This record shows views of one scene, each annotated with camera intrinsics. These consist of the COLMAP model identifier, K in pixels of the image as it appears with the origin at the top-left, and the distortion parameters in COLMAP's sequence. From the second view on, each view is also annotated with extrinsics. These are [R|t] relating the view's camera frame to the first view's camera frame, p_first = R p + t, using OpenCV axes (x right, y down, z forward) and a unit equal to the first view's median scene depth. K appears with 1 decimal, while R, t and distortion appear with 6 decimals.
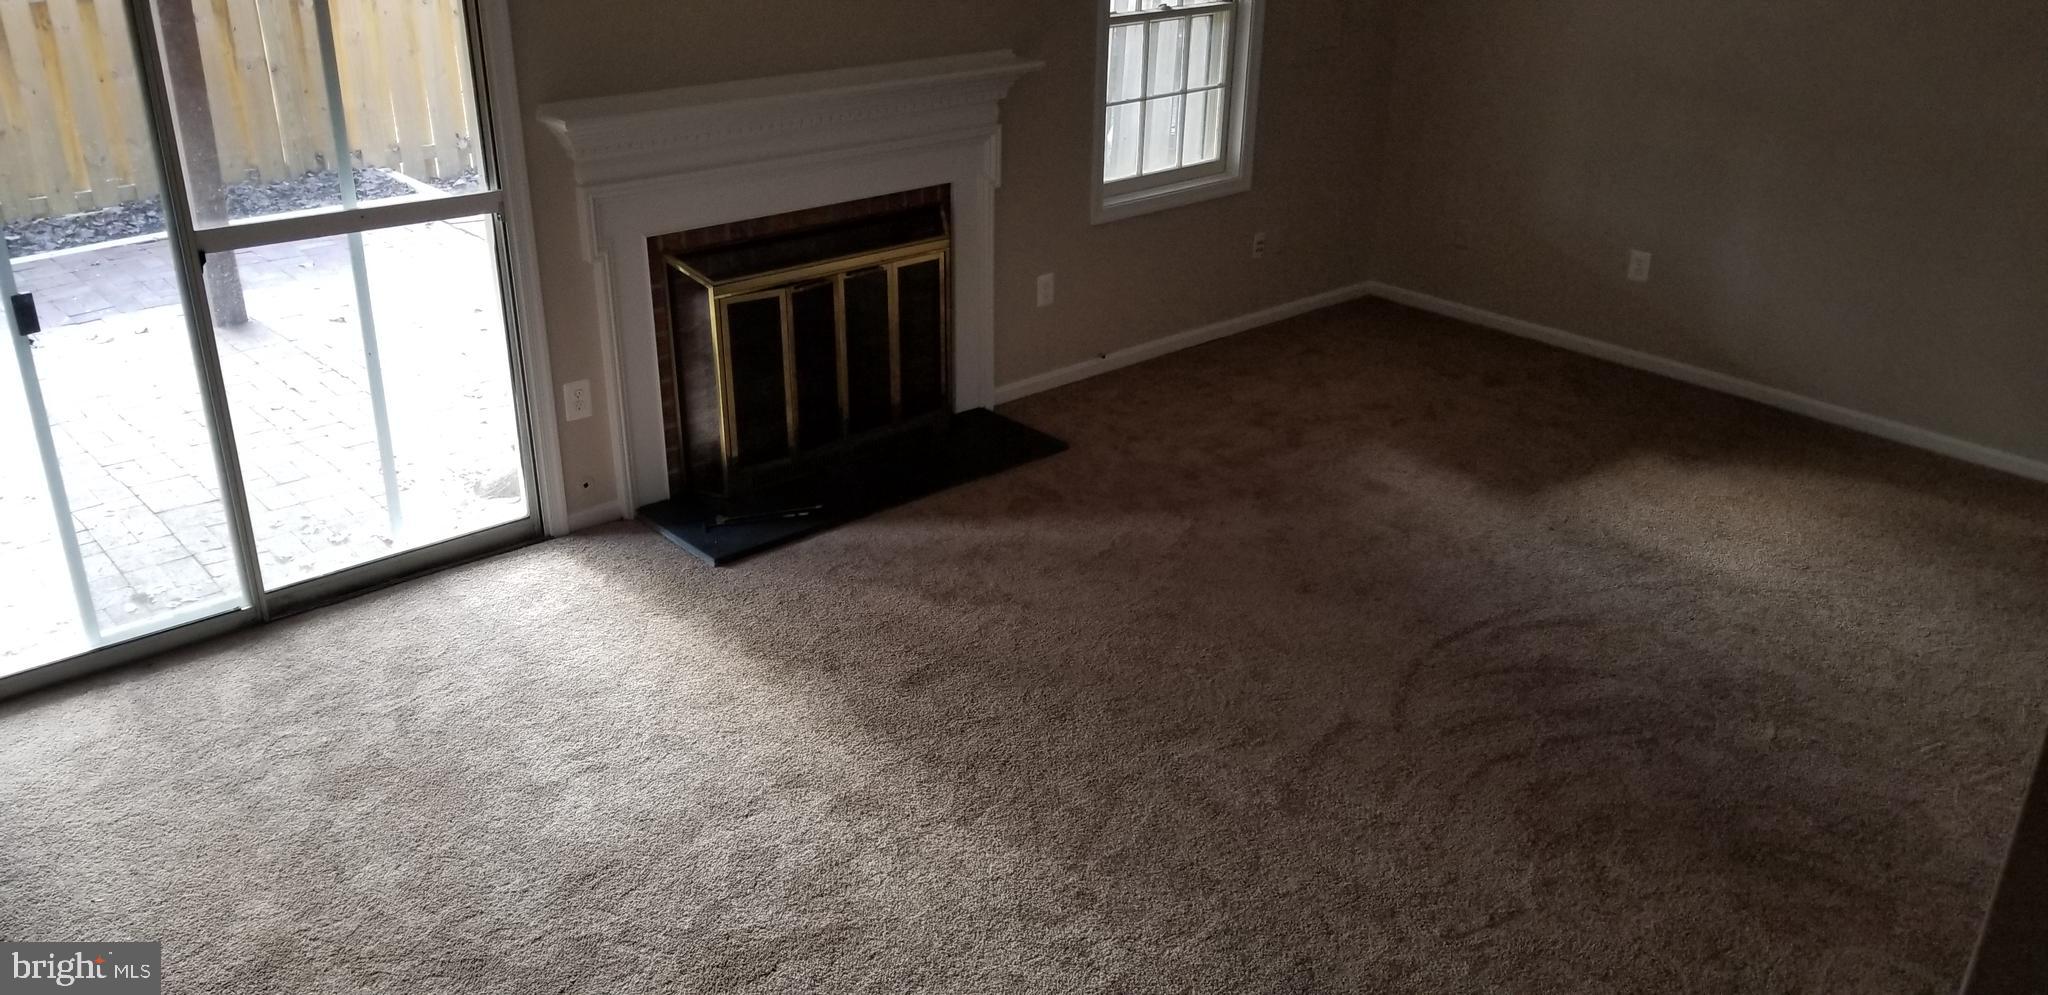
lens RADIAL K [[1601.1, 0, 1017.2], [0, 1601.1, 501.6], [0, 0, 1]] dist [0.052594, -0.062430]
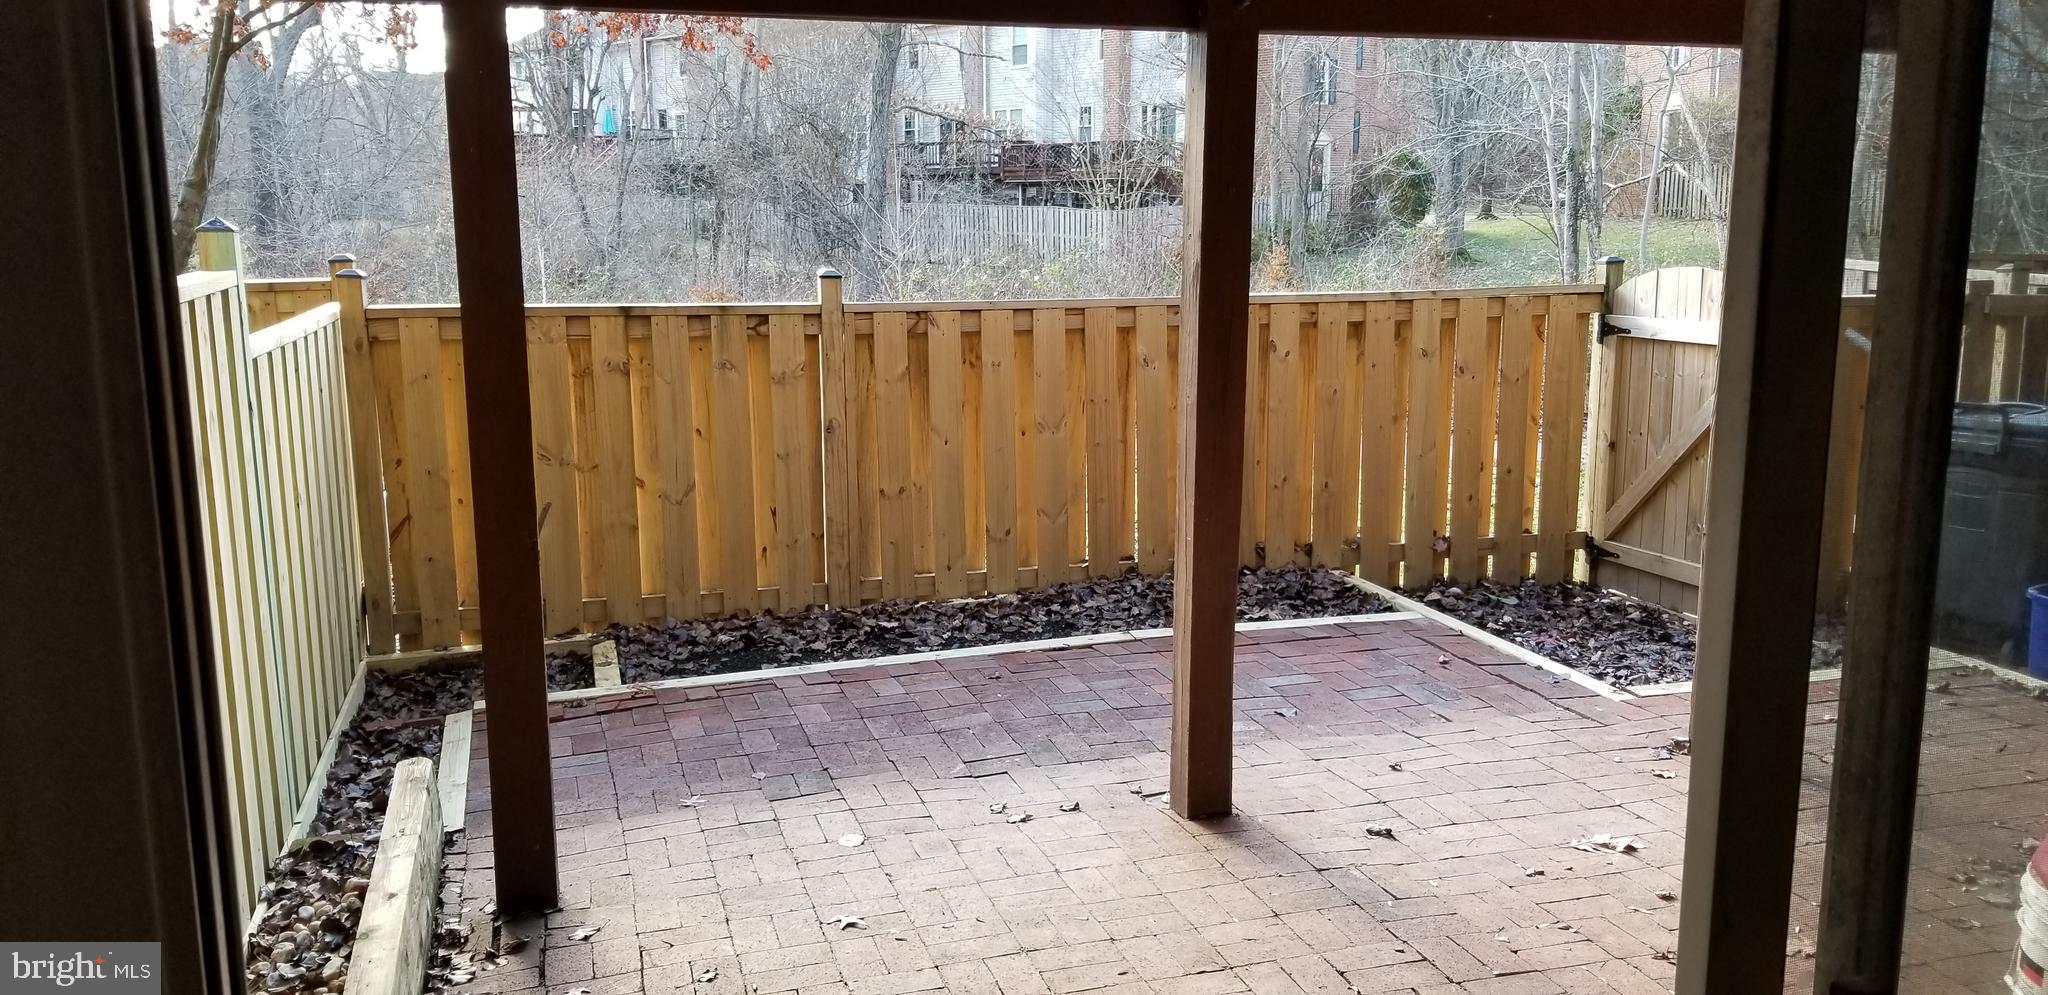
lens RADIAL K [[1601.1, 0, 1026.5], [0, 1601.1, 501.6], [0, 0, 1]] dist [0.052594, -0.062430]
pose [[0.908141, 0.064825, -0.413616, -0.255073], [-0.164853, 0.963496, -0.210948, -0.070596], [0.384843, 0.259756, 0.885677, 0.345895]]
